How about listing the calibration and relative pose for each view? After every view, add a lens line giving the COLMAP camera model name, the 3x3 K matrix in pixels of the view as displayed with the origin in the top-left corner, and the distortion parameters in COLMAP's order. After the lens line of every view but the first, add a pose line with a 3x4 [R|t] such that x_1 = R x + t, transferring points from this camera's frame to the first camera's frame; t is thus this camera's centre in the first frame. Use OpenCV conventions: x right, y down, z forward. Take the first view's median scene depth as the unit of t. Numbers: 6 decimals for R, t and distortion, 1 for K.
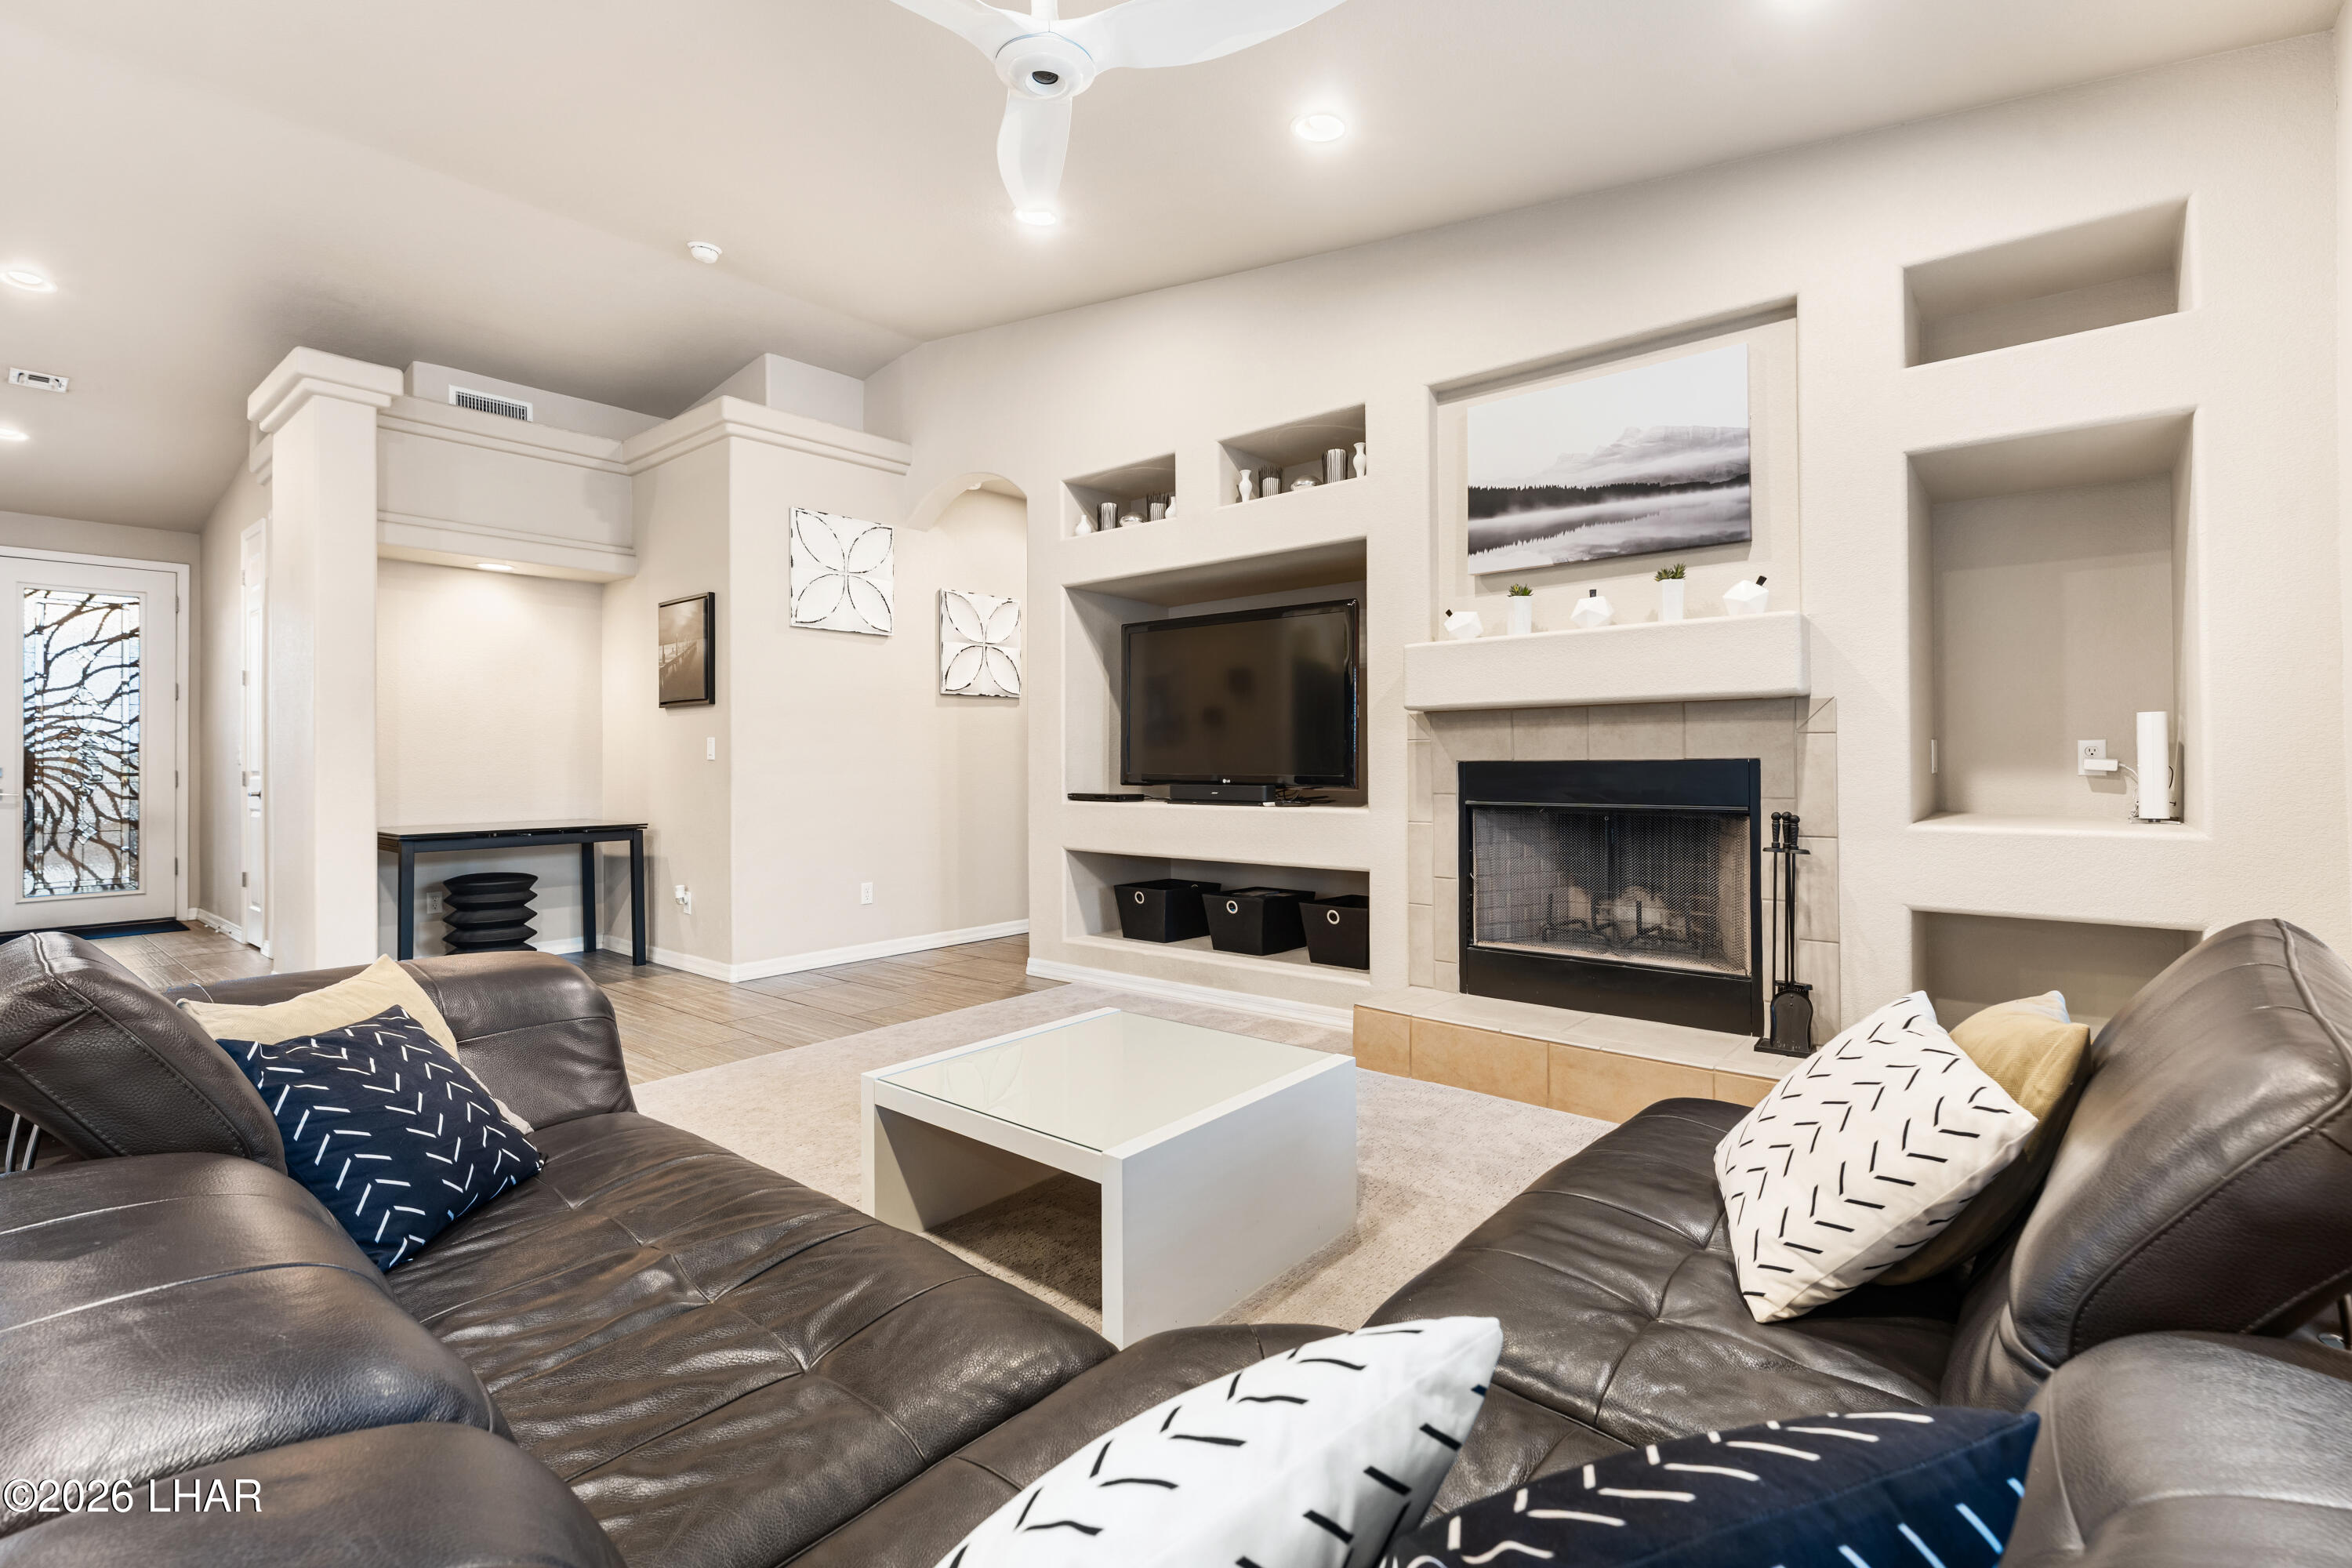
lens RADIAL K [[1048.5, 0, 1179.5], [0, 1048.5, 756.1], [0, 0, 1]] dist [-0.002869, 0.000861]
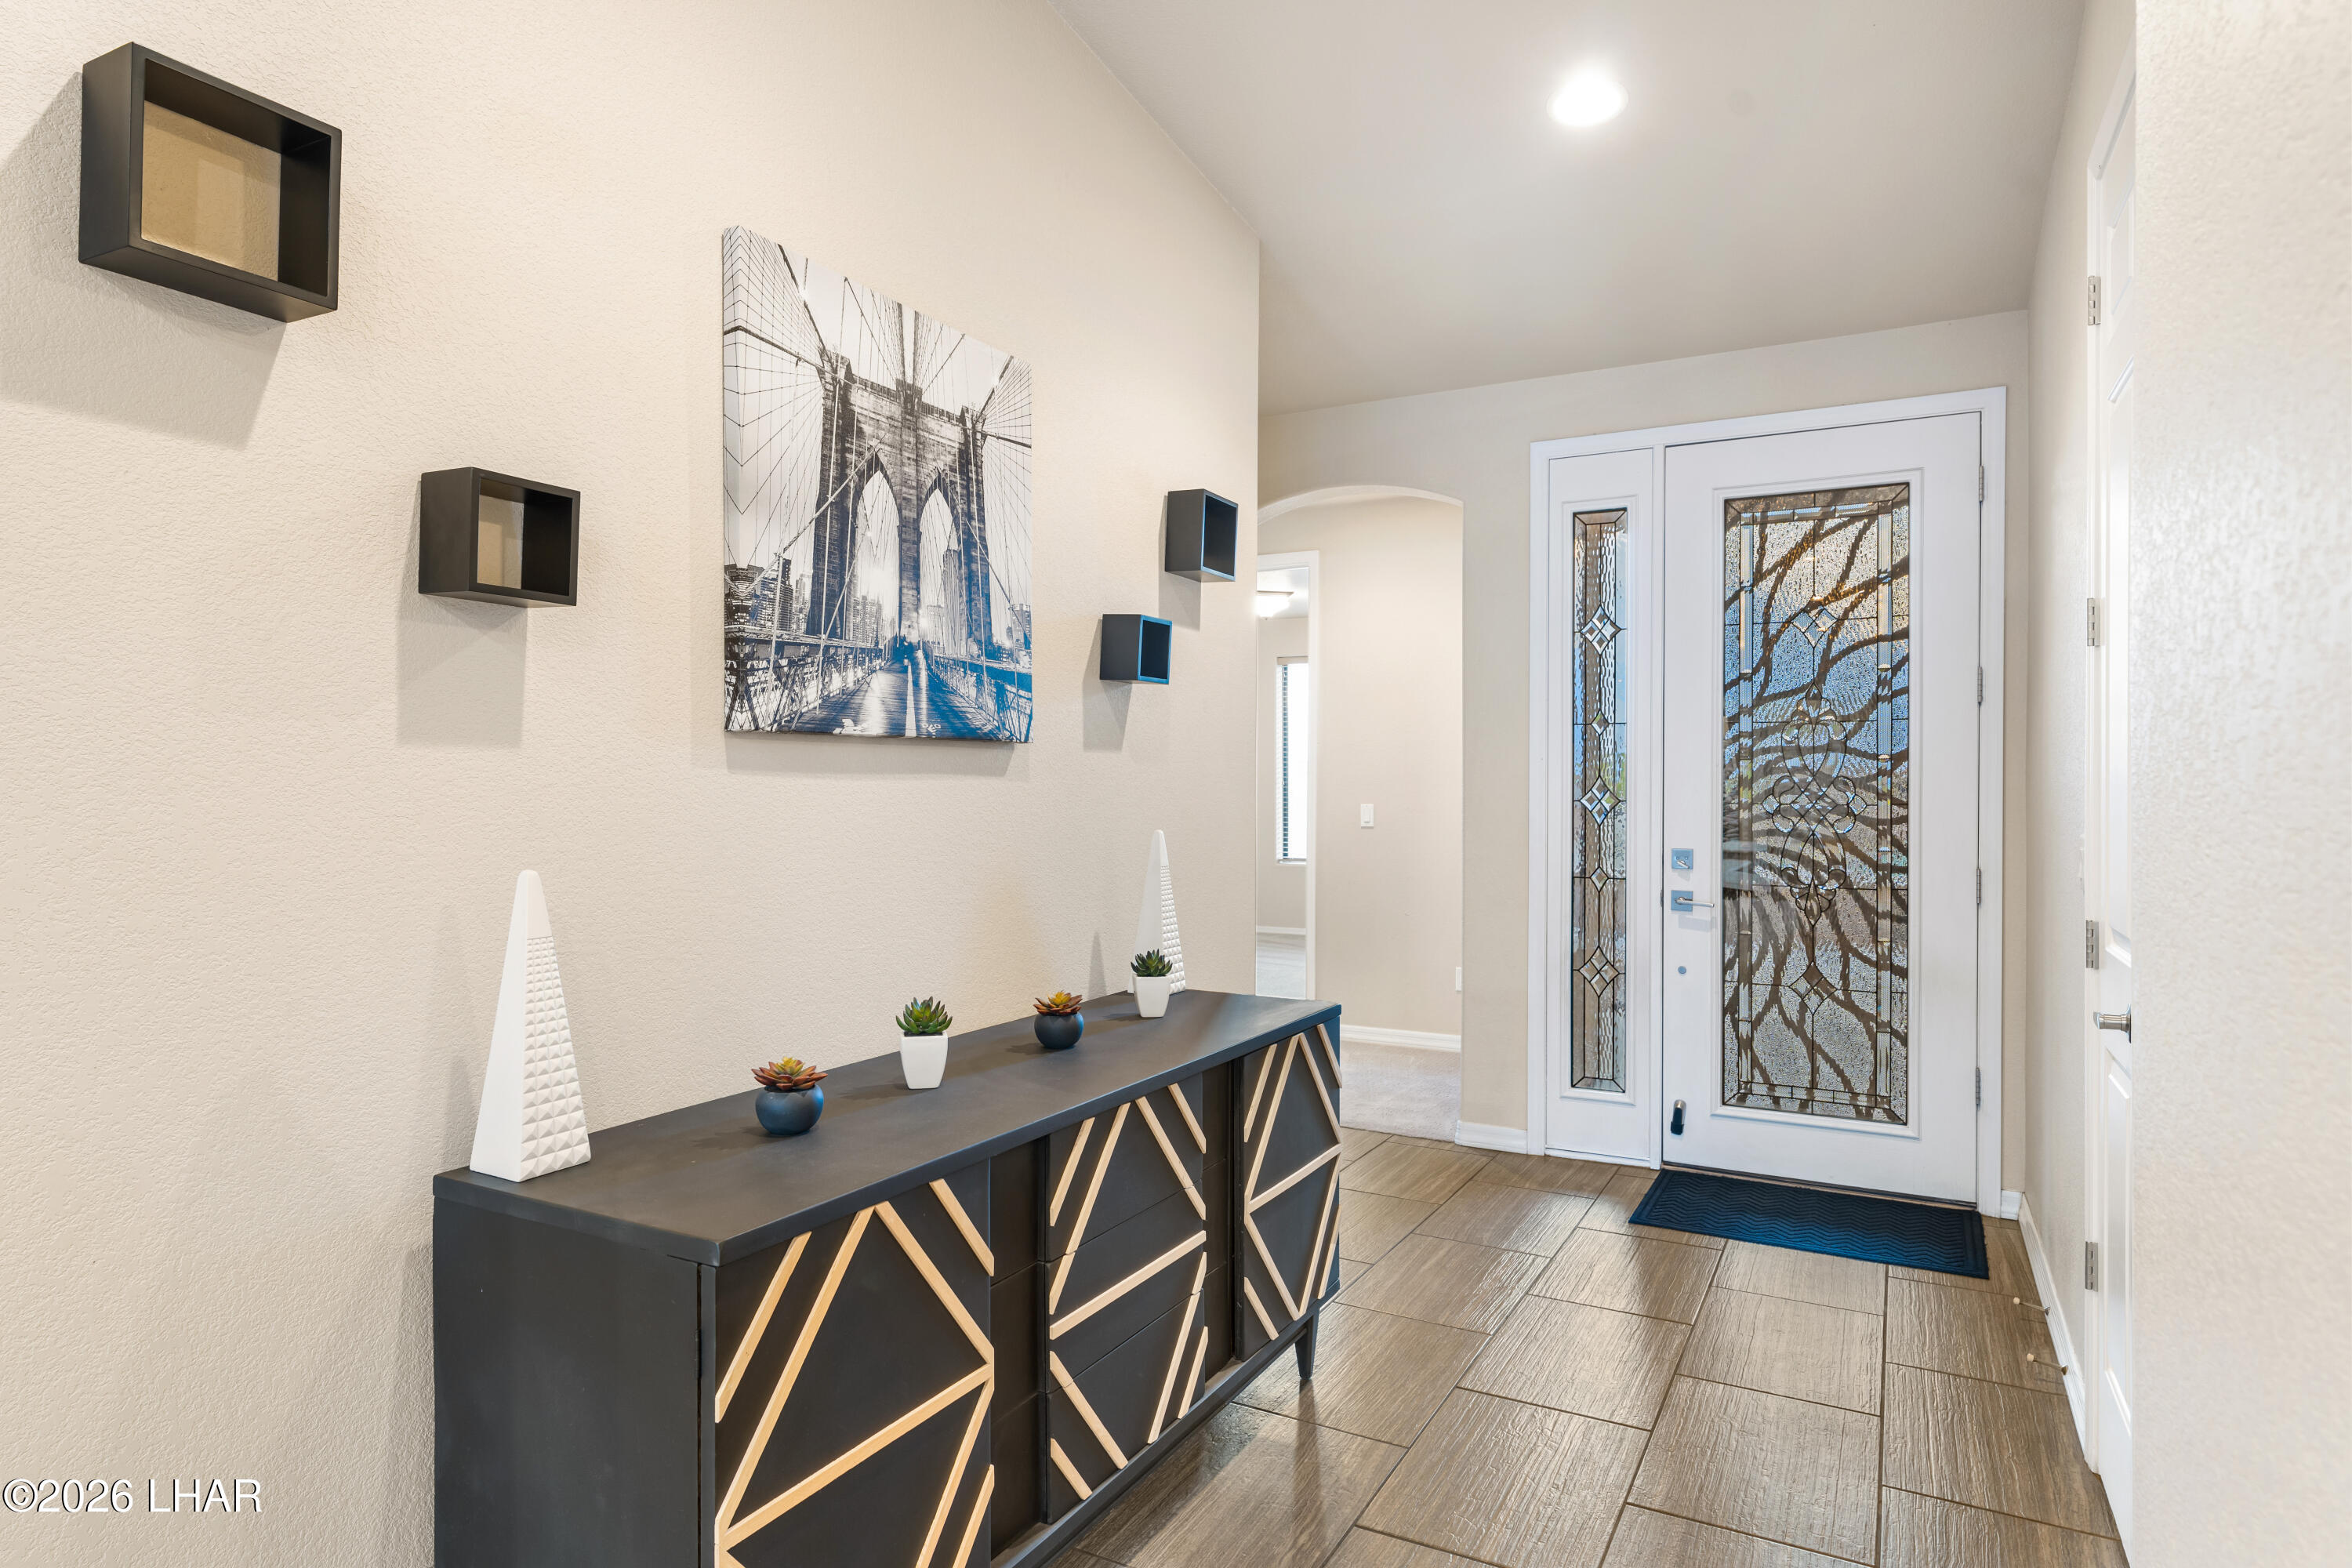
lens RADIAL K [[1336.5, 0, 1217.8], [0, 1336.5, 781.3], [0, 0, 1]] dist [-0.004737, -0.000938]
pose [[0.221973, 0.008399, -0.975017, -0.860865], [0.002475, 0.999955, 0.009178, -0.048354], [0.975050, -0.004450, 0.221942, 1.003355]]
